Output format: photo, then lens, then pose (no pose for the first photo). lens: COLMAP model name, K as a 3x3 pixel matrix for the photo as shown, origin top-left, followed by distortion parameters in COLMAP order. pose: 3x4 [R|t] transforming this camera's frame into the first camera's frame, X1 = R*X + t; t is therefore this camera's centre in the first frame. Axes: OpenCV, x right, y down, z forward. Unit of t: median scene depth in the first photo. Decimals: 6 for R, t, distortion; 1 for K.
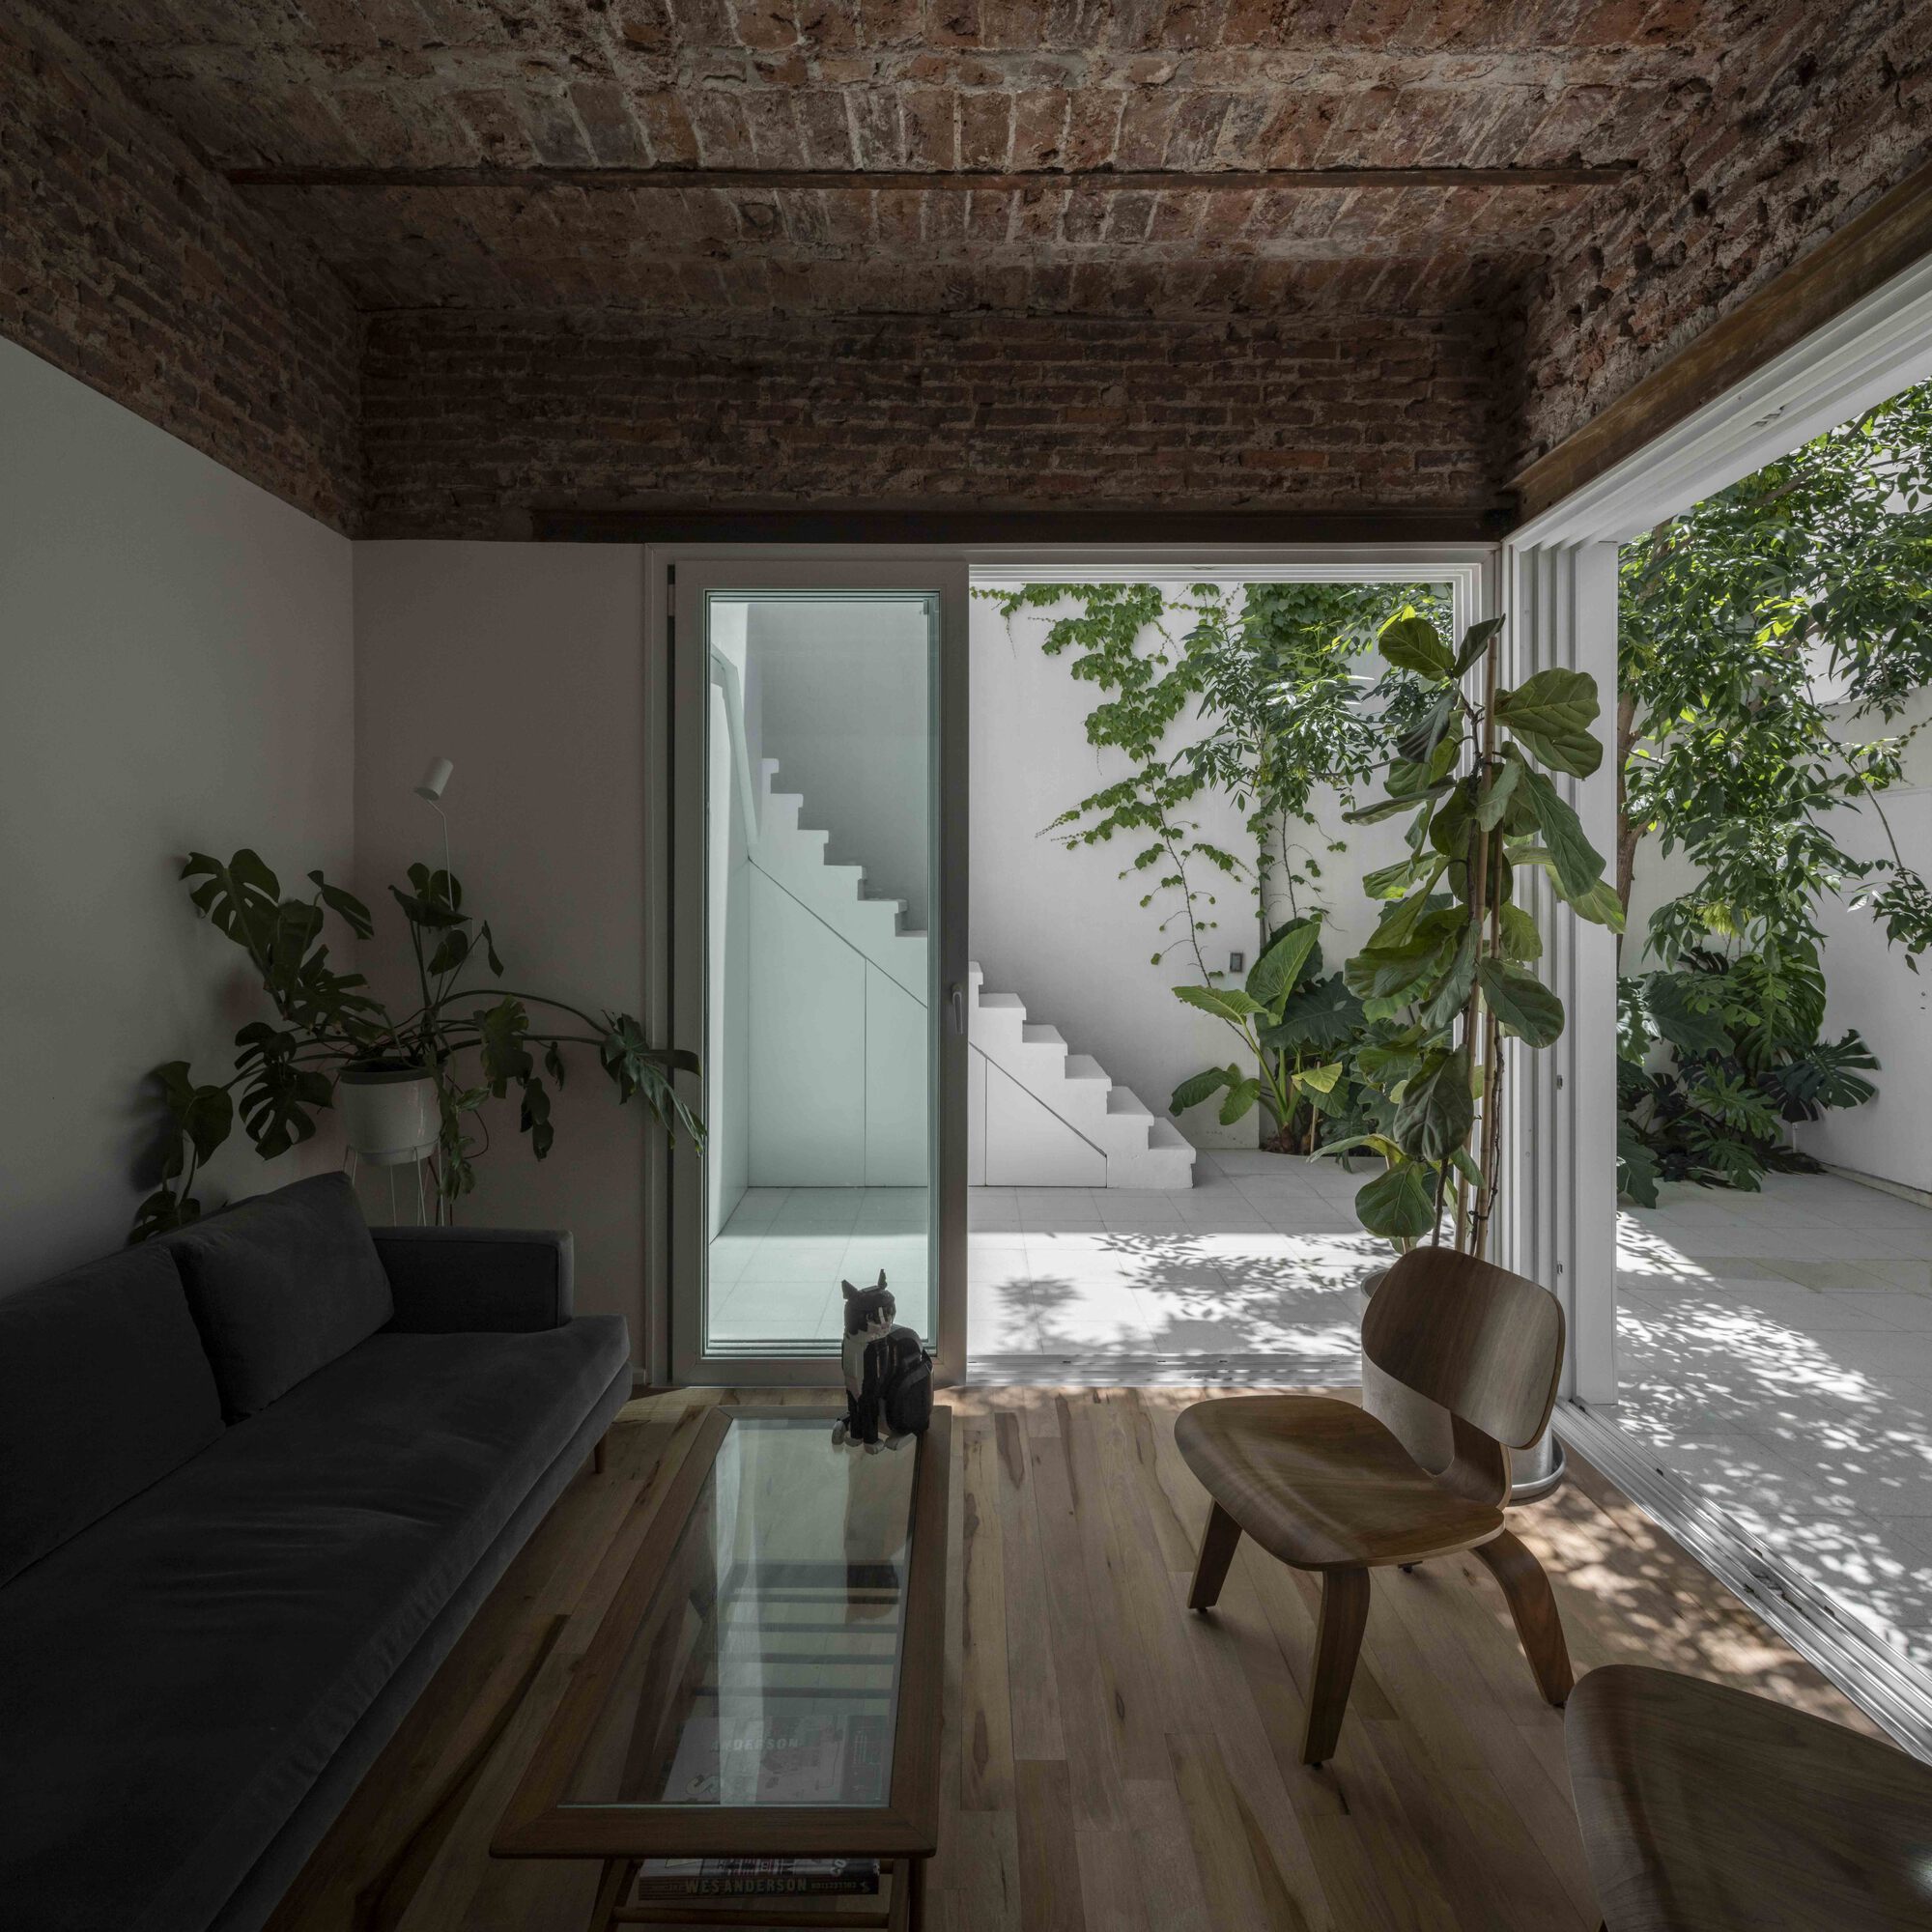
lens RADIAL K [[1027.4, 0, 966.3], [0, 1027.4, 900.9], [0, 0, 1]] dist [-0.000556, -0.001732]
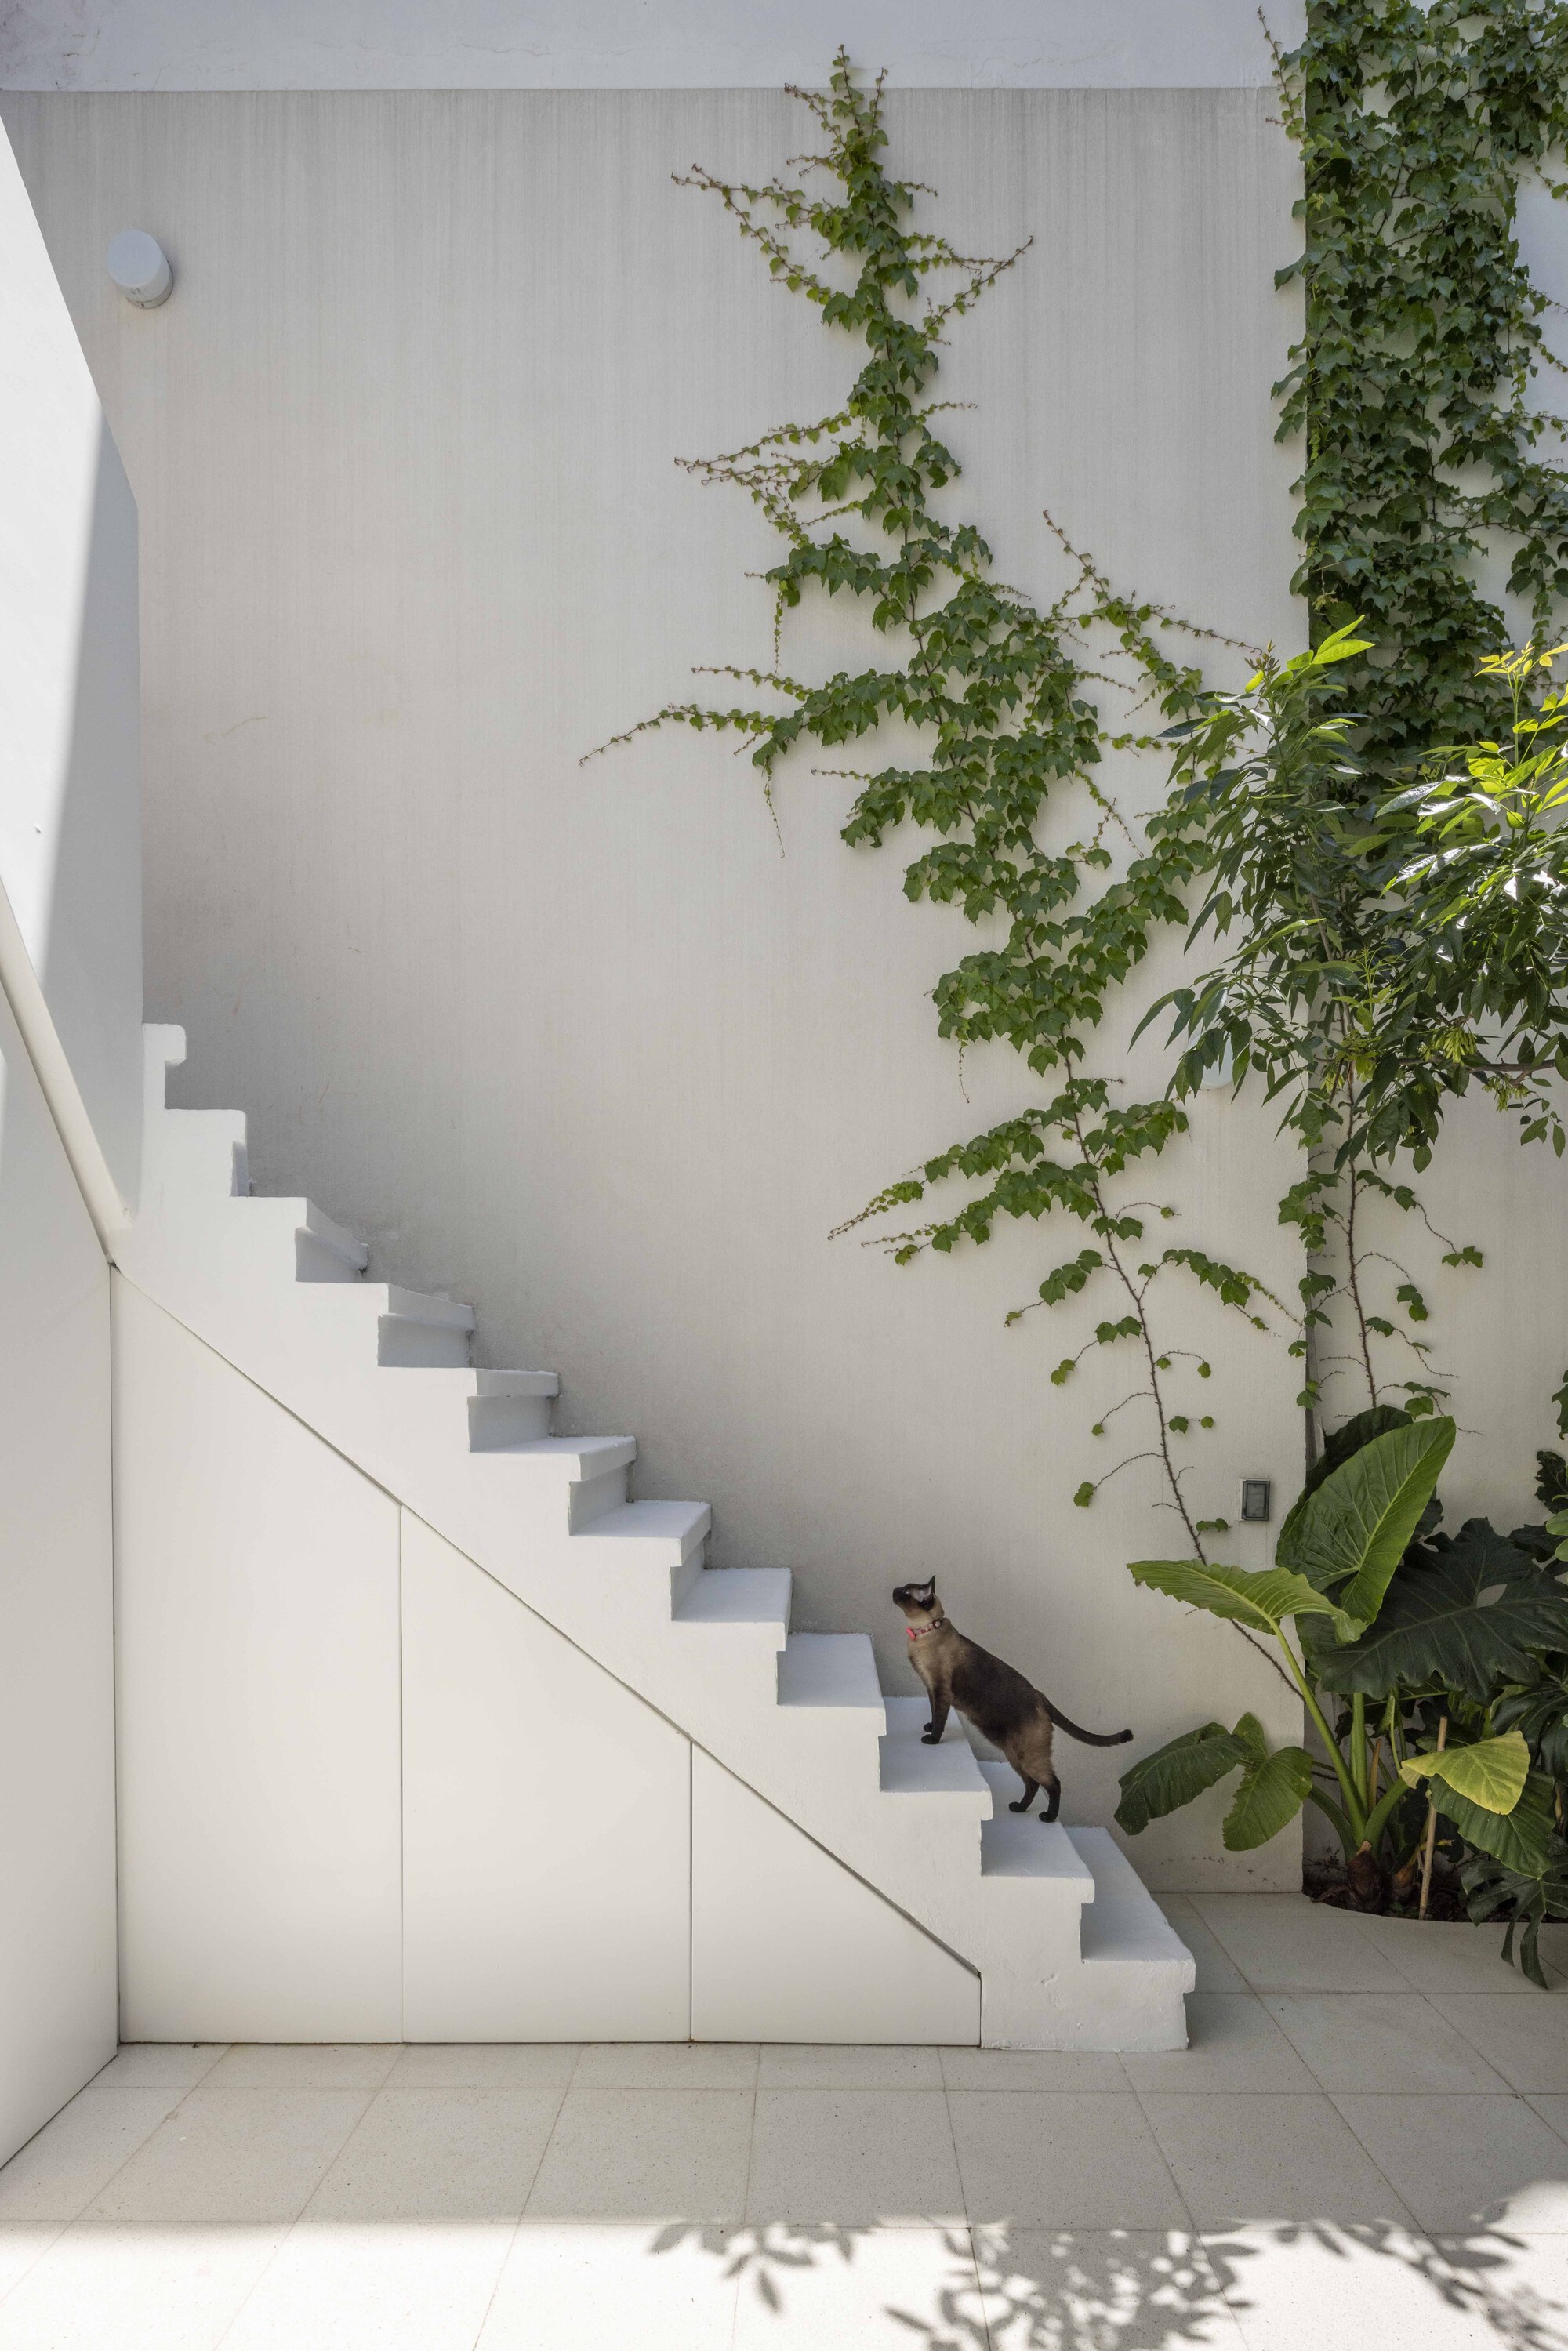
lens RADIAL K [[1158.0, 0, 810.2], [0, 1158.0, 1419.7], [0, 0, 1]] dist [0.004612, -0.000111]
pose [[0.999877, -0.004665, -0.014965, 0.128878], [0.004952, 0.999804, 0.019190, 0.022112], [0.014873, -0.019261, 0.999704, 0.906793]]
